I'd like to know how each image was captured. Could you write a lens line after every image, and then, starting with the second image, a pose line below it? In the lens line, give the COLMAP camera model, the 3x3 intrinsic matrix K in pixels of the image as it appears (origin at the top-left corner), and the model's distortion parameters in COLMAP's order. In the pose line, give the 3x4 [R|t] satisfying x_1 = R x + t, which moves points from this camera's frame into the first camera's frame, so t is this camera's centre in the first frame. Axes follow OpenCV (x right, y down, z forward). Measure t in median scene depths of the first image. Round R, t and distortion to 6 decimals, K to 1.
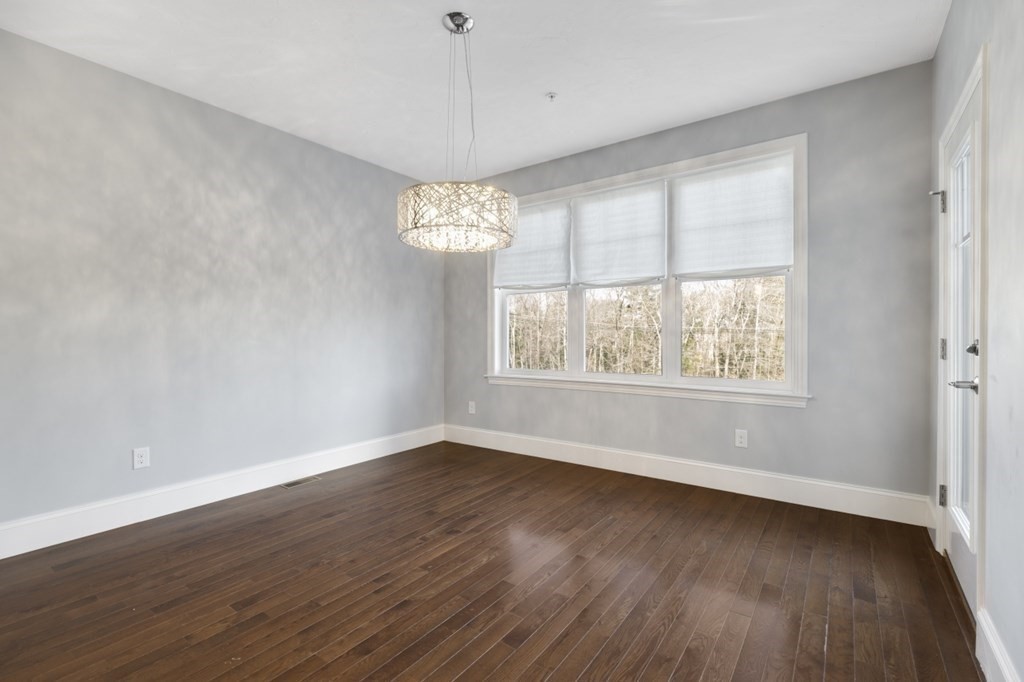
lens RADIAL K [[460.7, 0, 514.6], [0, 460.7, 338.2], [0, 0, 1]] dist [0.005047, -0.000631]
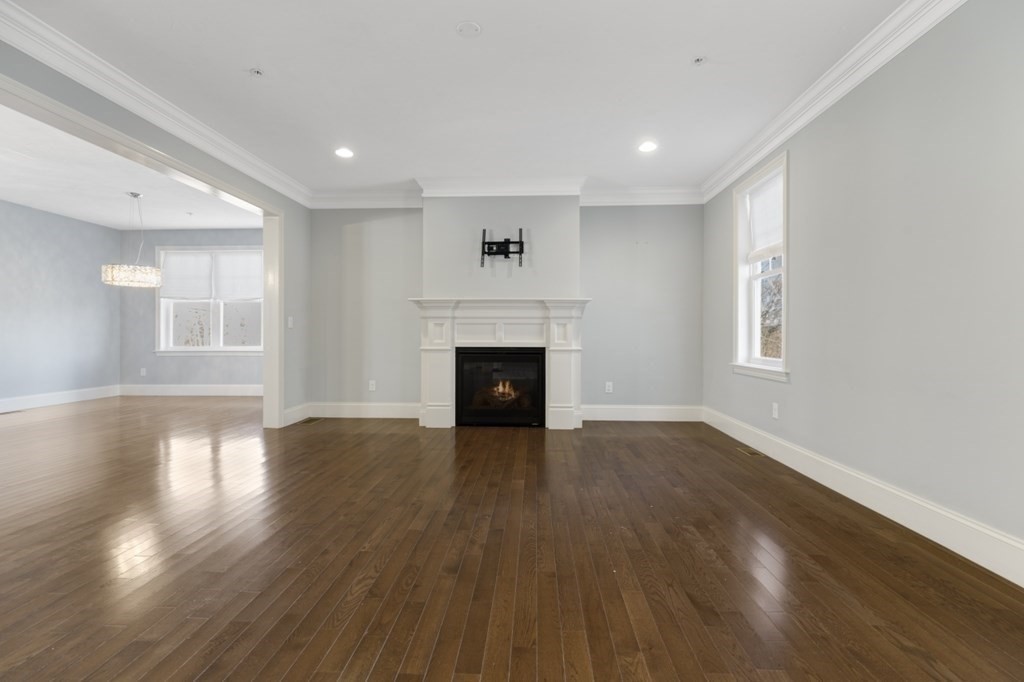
lens RADIAL K [[460.7, 0, 515.1], [0, 460.7, 337.8], [0, 0, 1]] dist [0.005047, -0.000631]
pose [[0.836560, -0.001152, 0.547874, 0.154578], [0.001929, 0.999998, -0.000842, 0.052569], [-0.547872, 0.001761, 0.836560, -1.494518]]
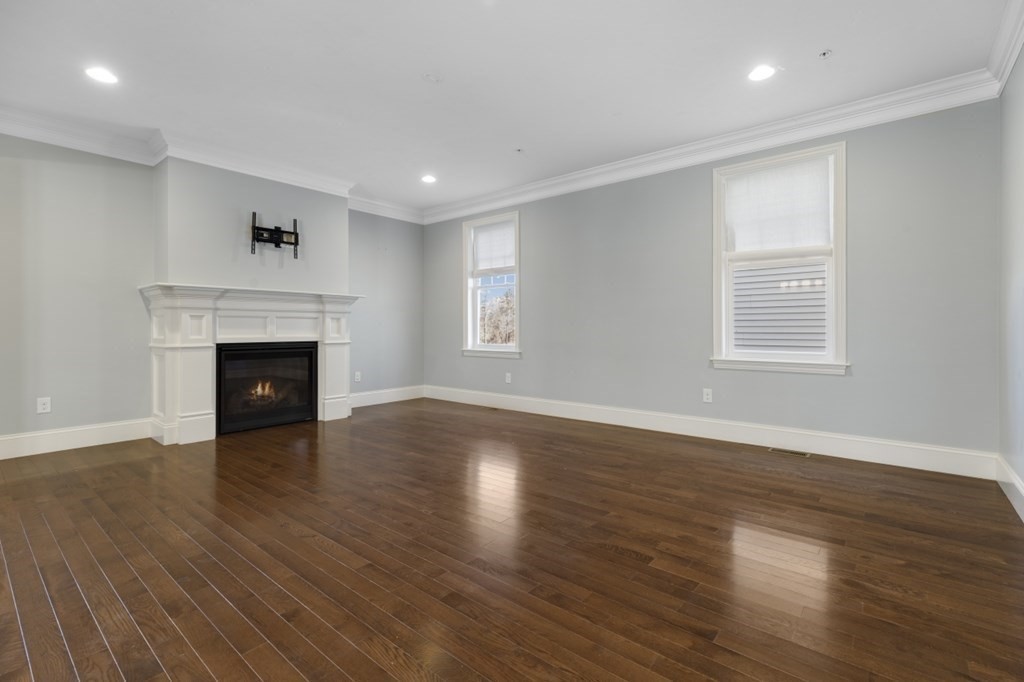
lens RADIAL K [[460.7, 0, 513.1], [0, 460.7, 329.7], [0, 0, 1]] dist [0.005047, -0.000631]
pose [[0.067309, -0.002113, 0.997730, -0.416211], [0.009430, 0.999954, 0.001481, 0.048272], [-0.997688, 0.009309, 0.067325, -1.027161]]
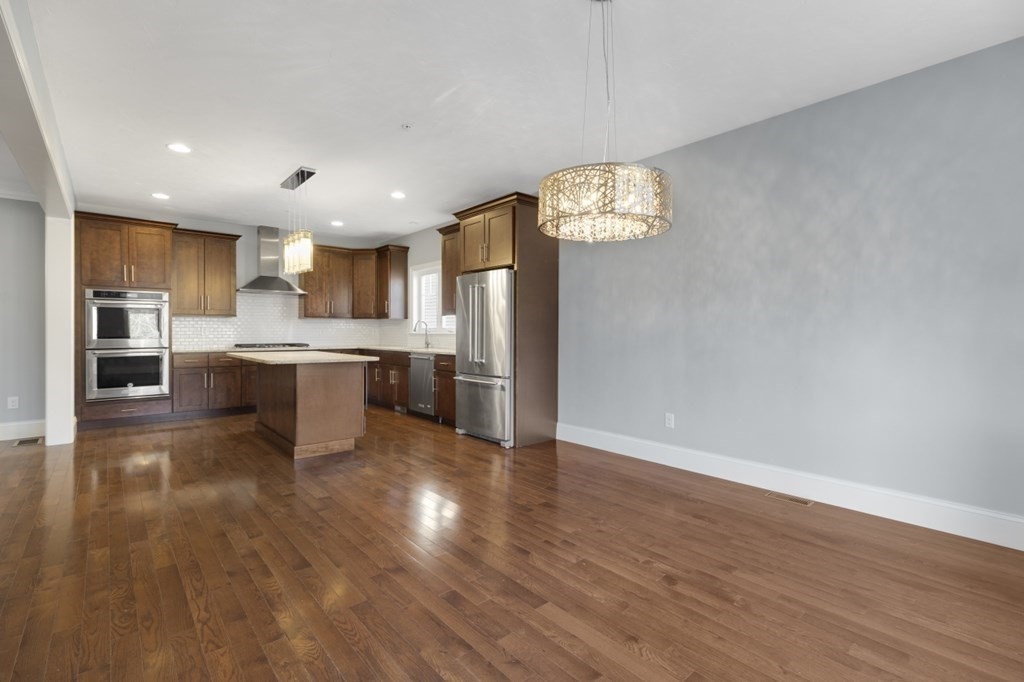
lens RADIAL K [[460.7, 0, 511.2], [0, 460.7, 335.1], [0, 0, 1]] dist [0.005047, -0.000631]
pose [[-0.226226, 0.007801, -0.974044, 0.562265], [-0.009822, 0.999899, 0.010289, -0.008110], [0.974025, 0.011895, -0.226127, 0.723656]]
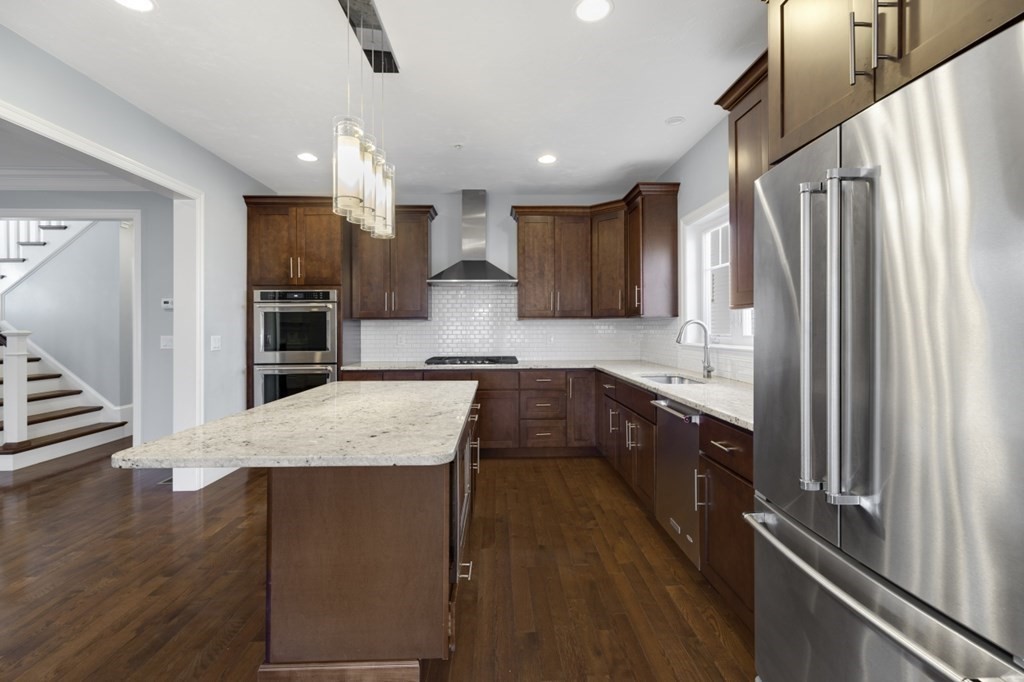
lens RADIAL K [[460.7, 0, 514.9], [0, 460.7, 328.1], [0, 0, 1]] dist [0.005047, -0.000631]
pose [[-0.786448, 0.004624, -0.617639, -0.429801], [0.000407, 0.999976, 0.006968, -0.038661], [0.617656, 0.005229, -0.786431, 0.411225]]
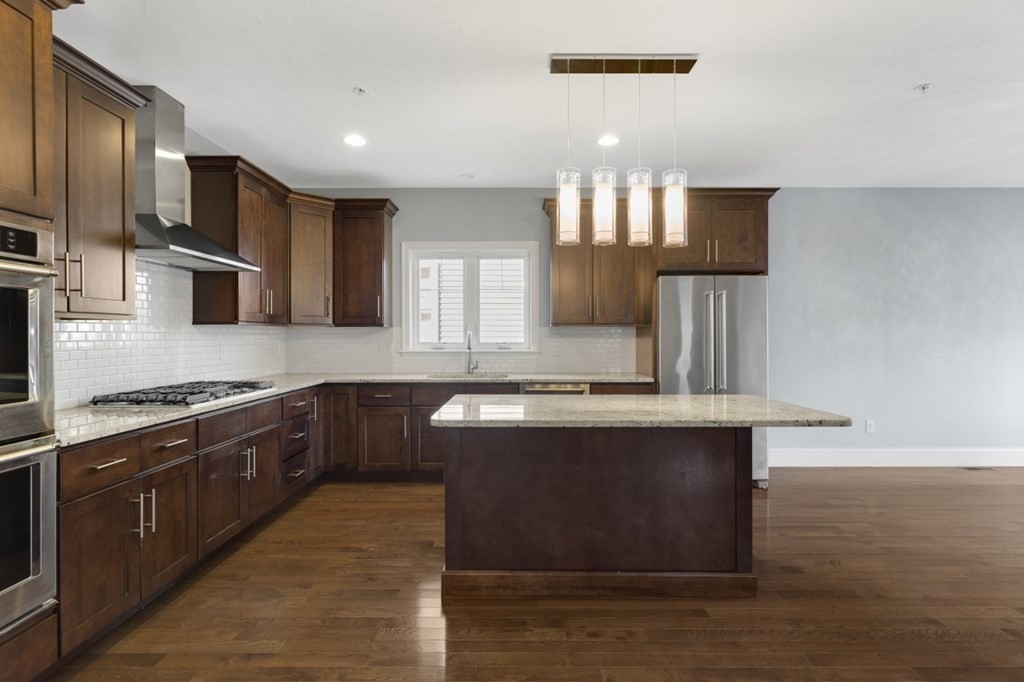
lens RADIAL K [[488.7, 0, 511.3], [0, 488.7, 339.5], [0, 0, 1]] dist [-0.006537, 0.001889]
pose [[0.583017, 0.007197, -0.812428, -0.146656], [-0.007190, 0.999967, 0.003699, -0.031605], [0.812428, 0.003685, 0.583050, -0.831417]]
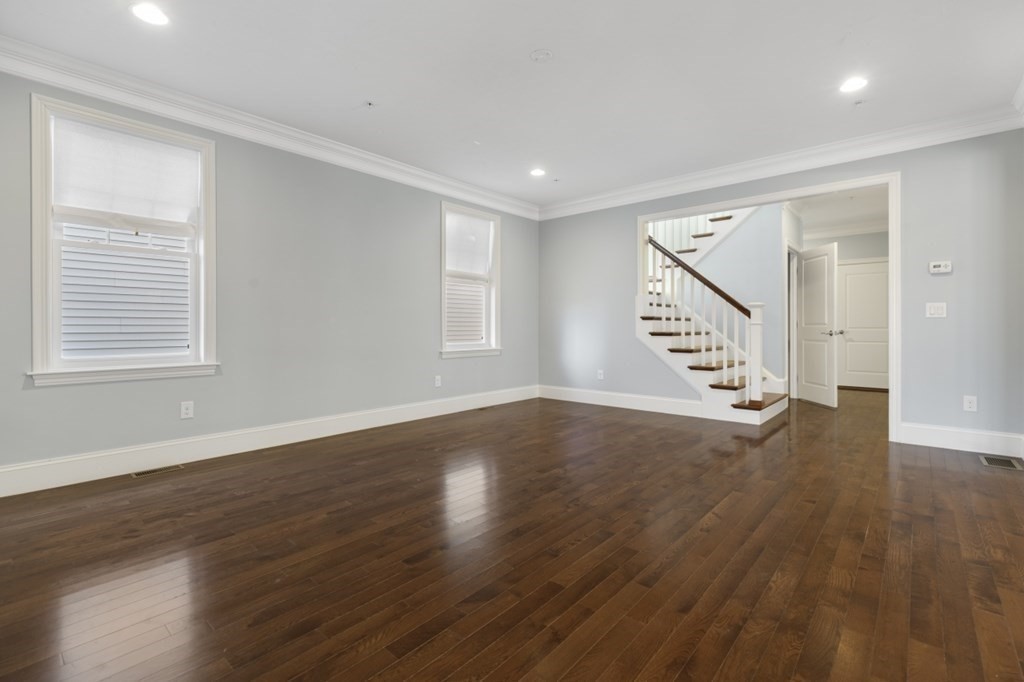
lens RADIAL K [[460.7, 0, 514.5], [0, 460.7, 332.0], [0, 0, 1]] dist [0.005047, -0.000631]
pose [[-0.995237, 0.001770, 0.097465, 0.481525], [0.003460, 0.999846, 0.017178, 0.041000], [-0.097419, 0.017433, -0.995091, 0.075609]]
